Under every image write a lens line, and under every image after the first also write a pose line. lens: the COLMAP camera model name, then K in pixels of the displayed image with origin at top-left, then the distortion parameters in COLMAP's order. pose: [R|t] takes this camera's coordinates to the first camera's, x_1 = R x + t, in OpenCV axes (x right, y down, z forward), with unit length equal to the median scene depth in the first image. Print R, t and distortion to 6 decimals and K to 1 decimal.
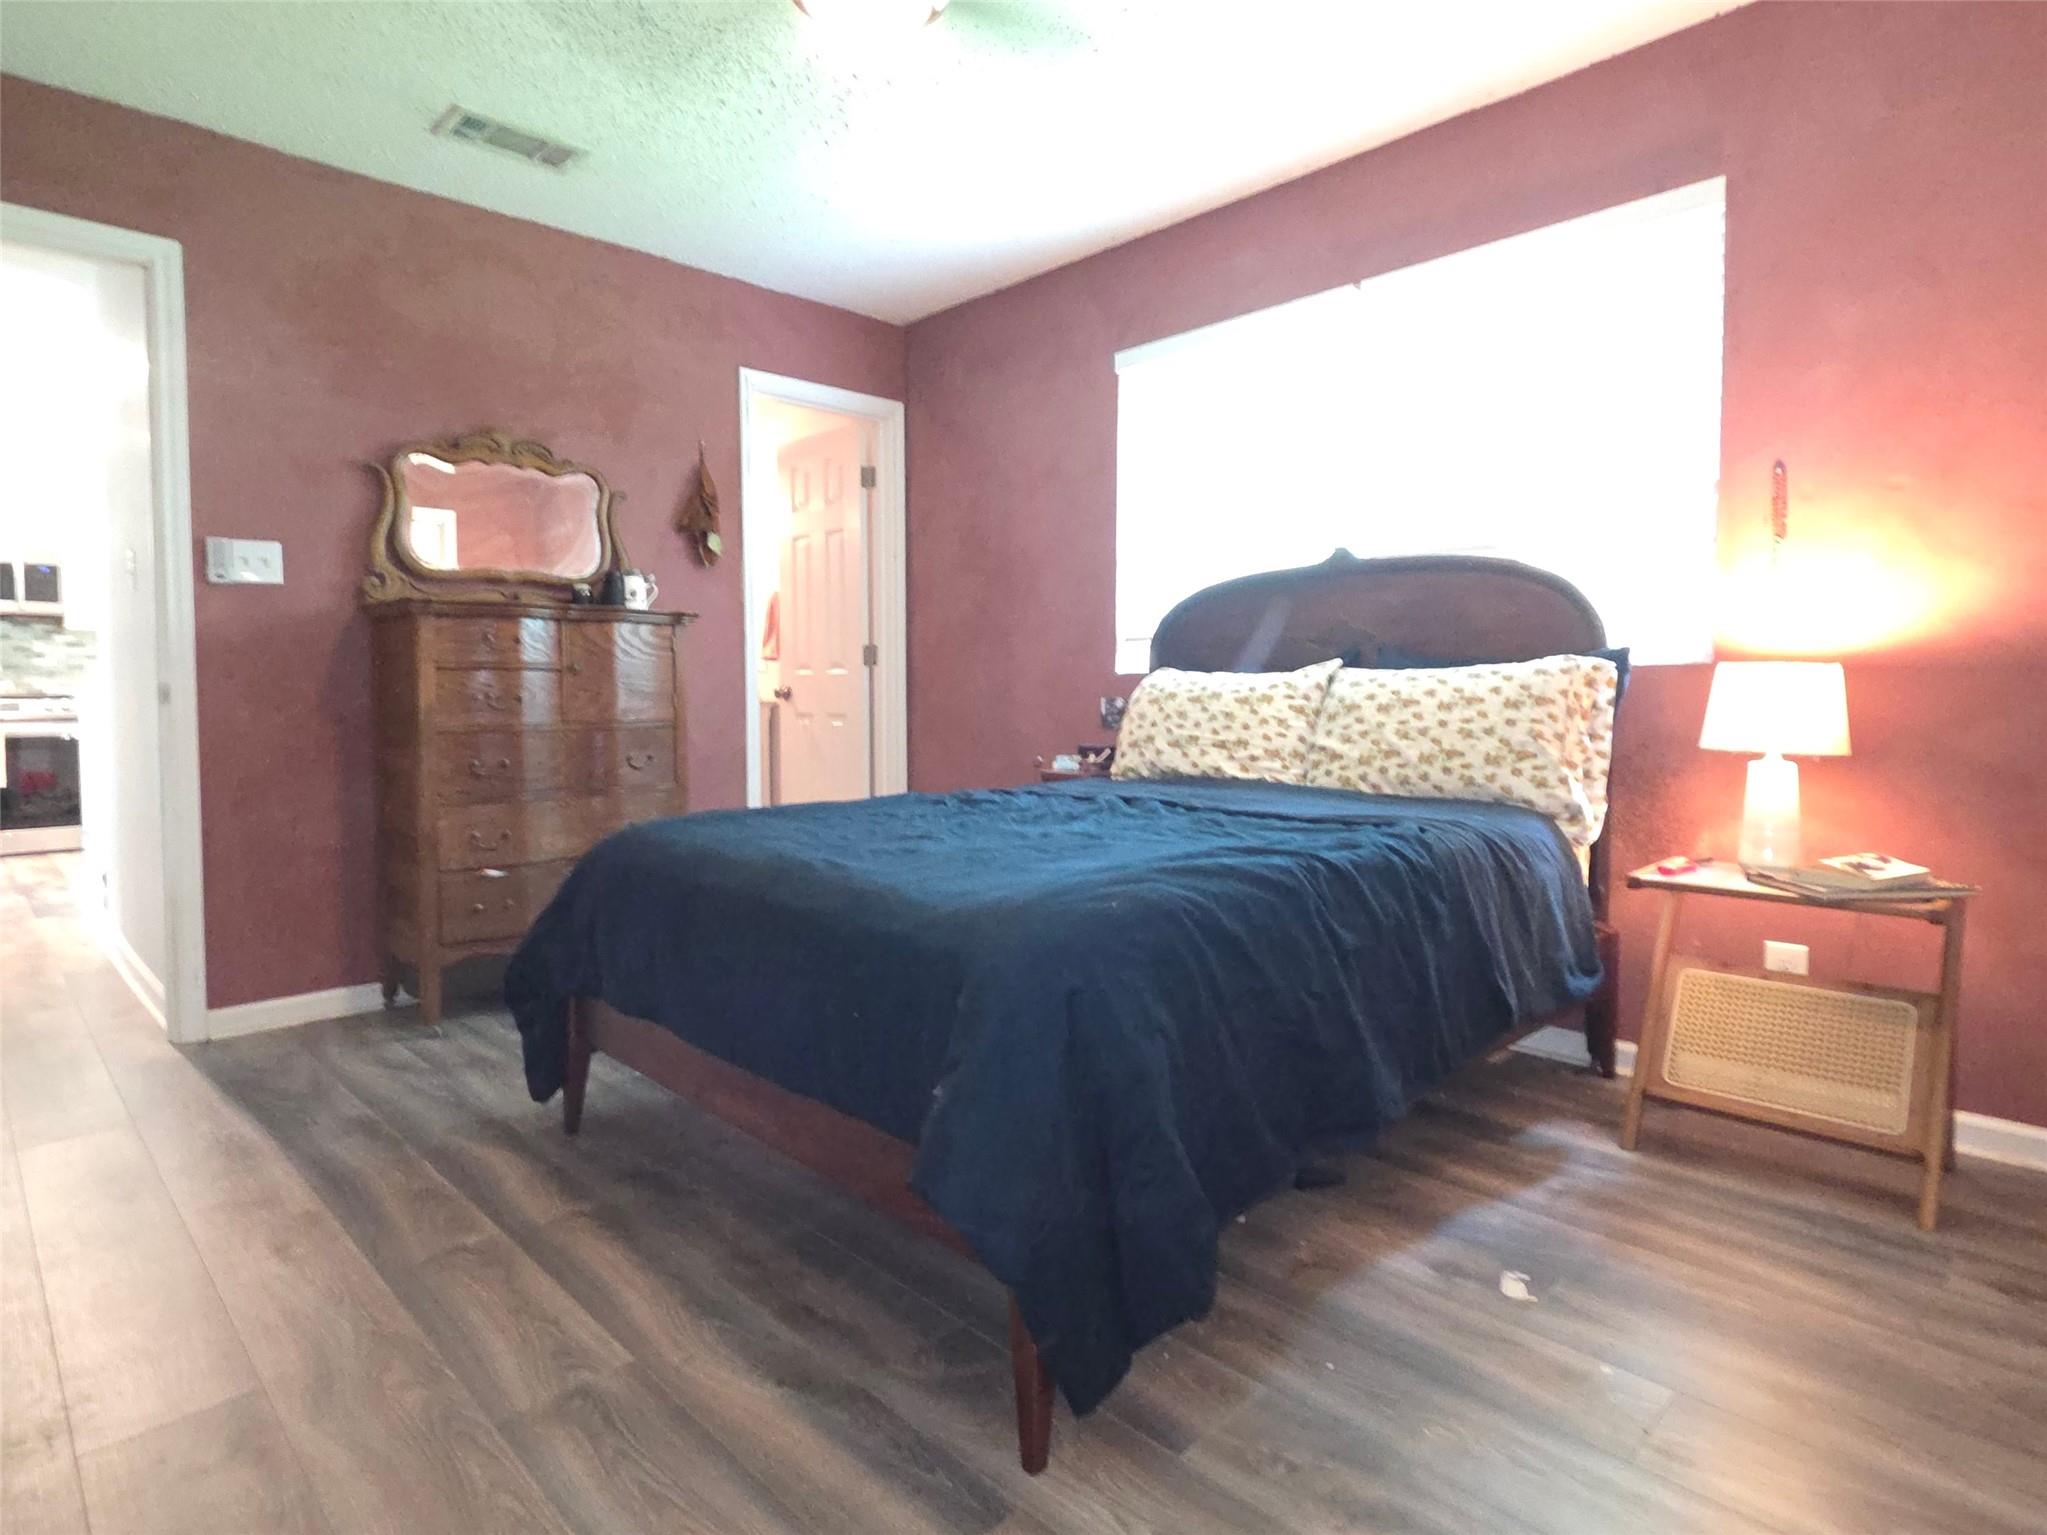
lens RADIAL K [[1148.3, 0, 1023.5], [0, 1148.3, 767.5], [0, 0, 1]] dist [0.001249, 0.000493]
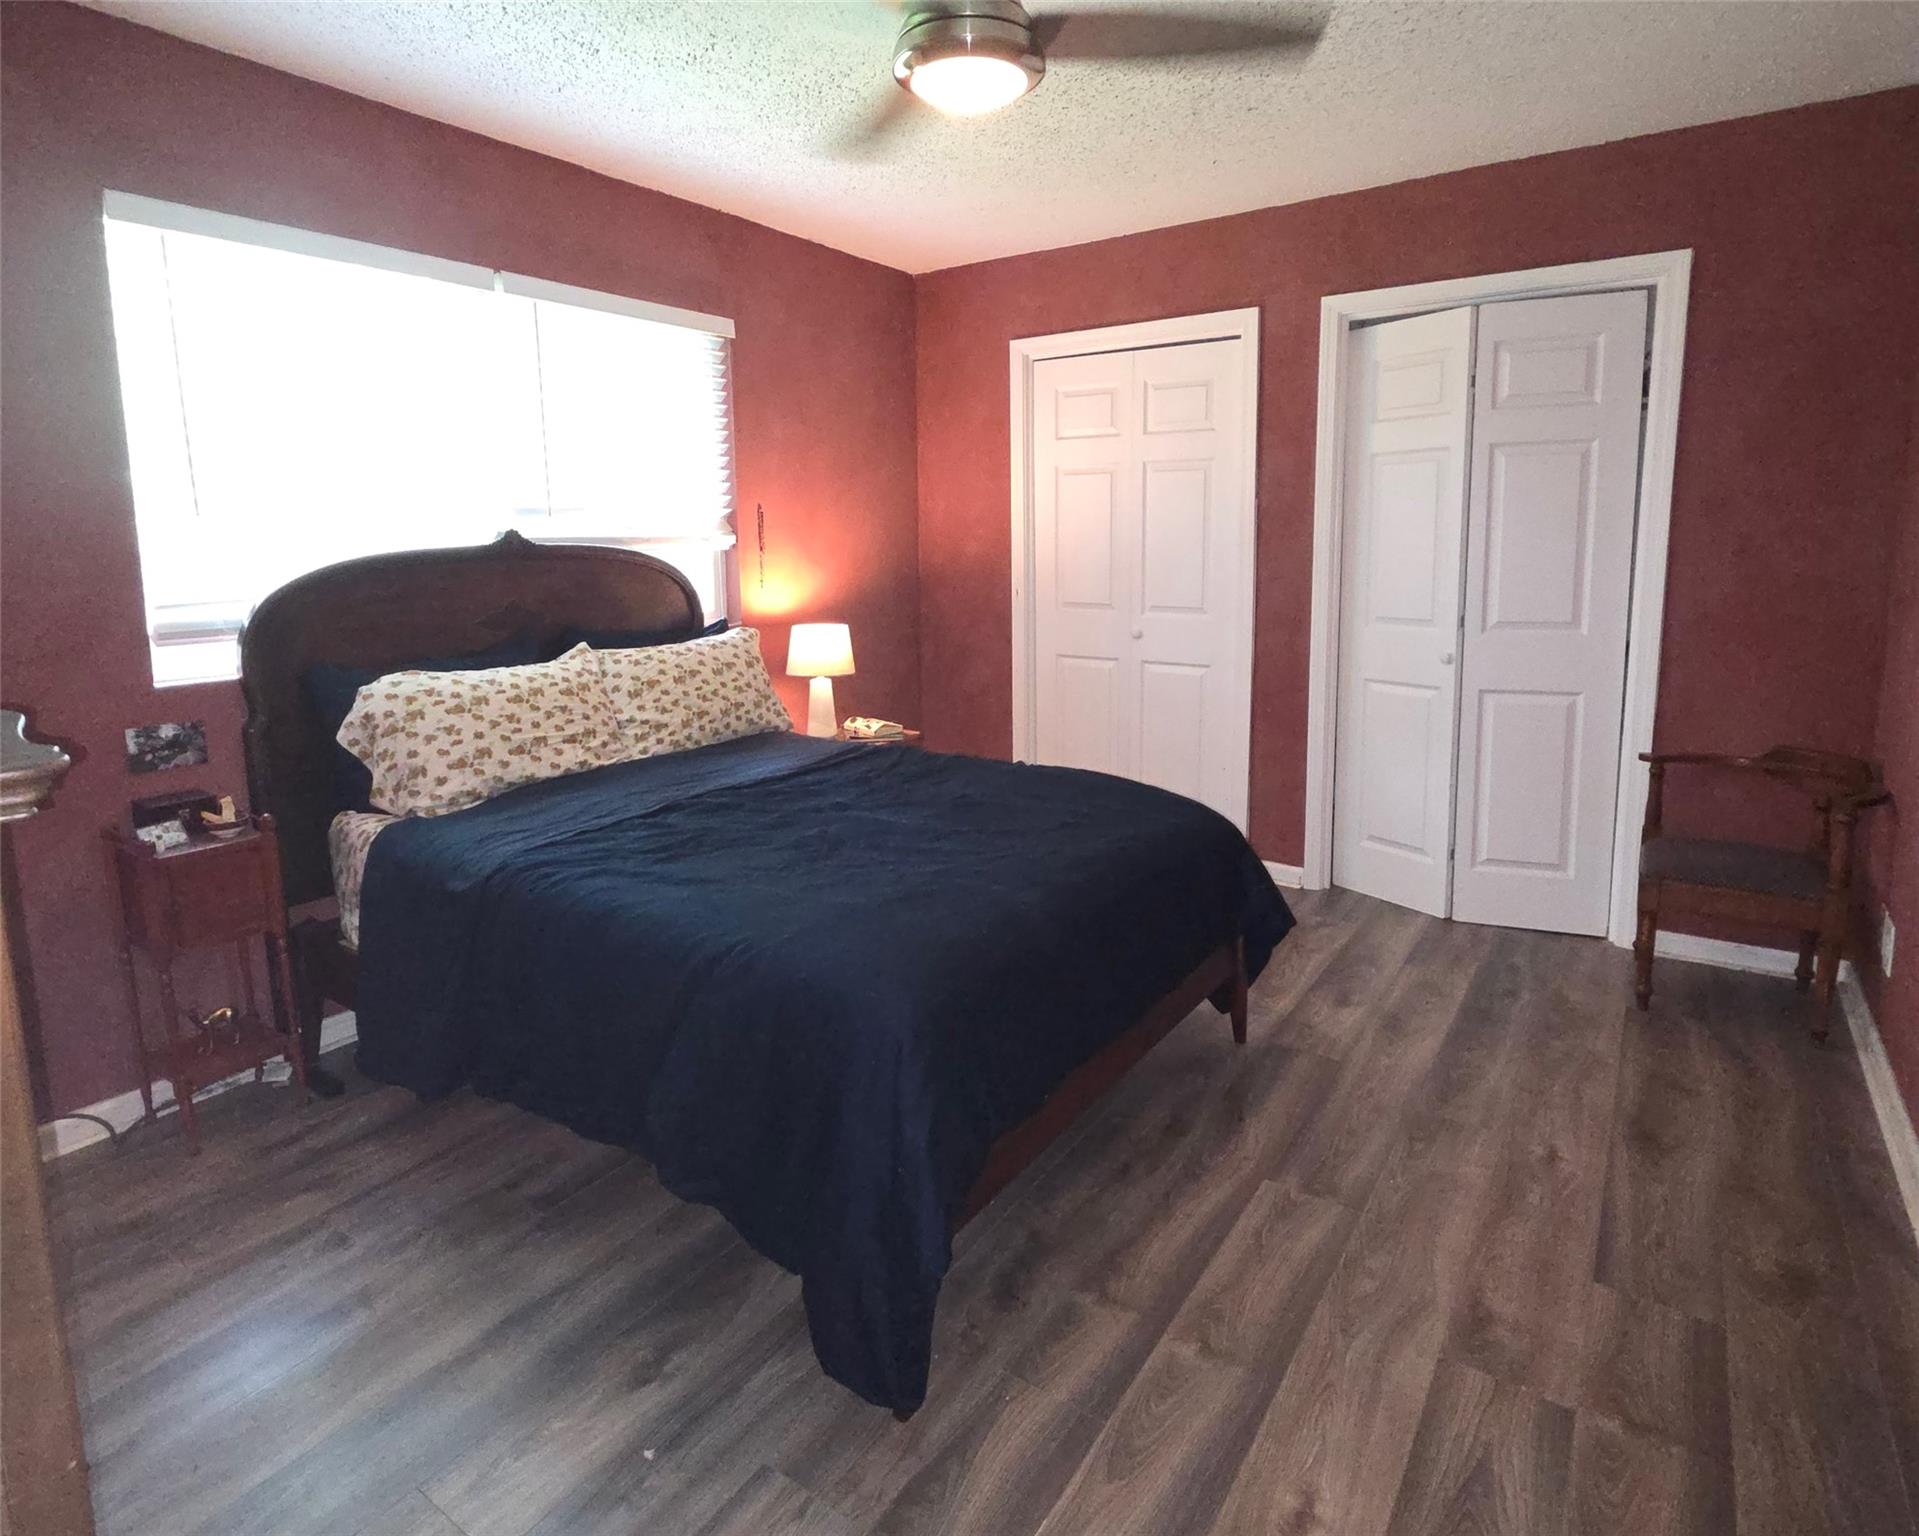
lens RADIAL K [[1151.3, 0, 961.9], [0, 1151.3, 699.3], [0, 0, 1]] dist [0.002426, 0.000696]
pose [[-0.249890, -0.144538, 0.957426, -0.985687], [0.073490, 0.983113, 0.167597, -0.224878], [-0.965481, 0.112242, -0.235048, 1.046736]]
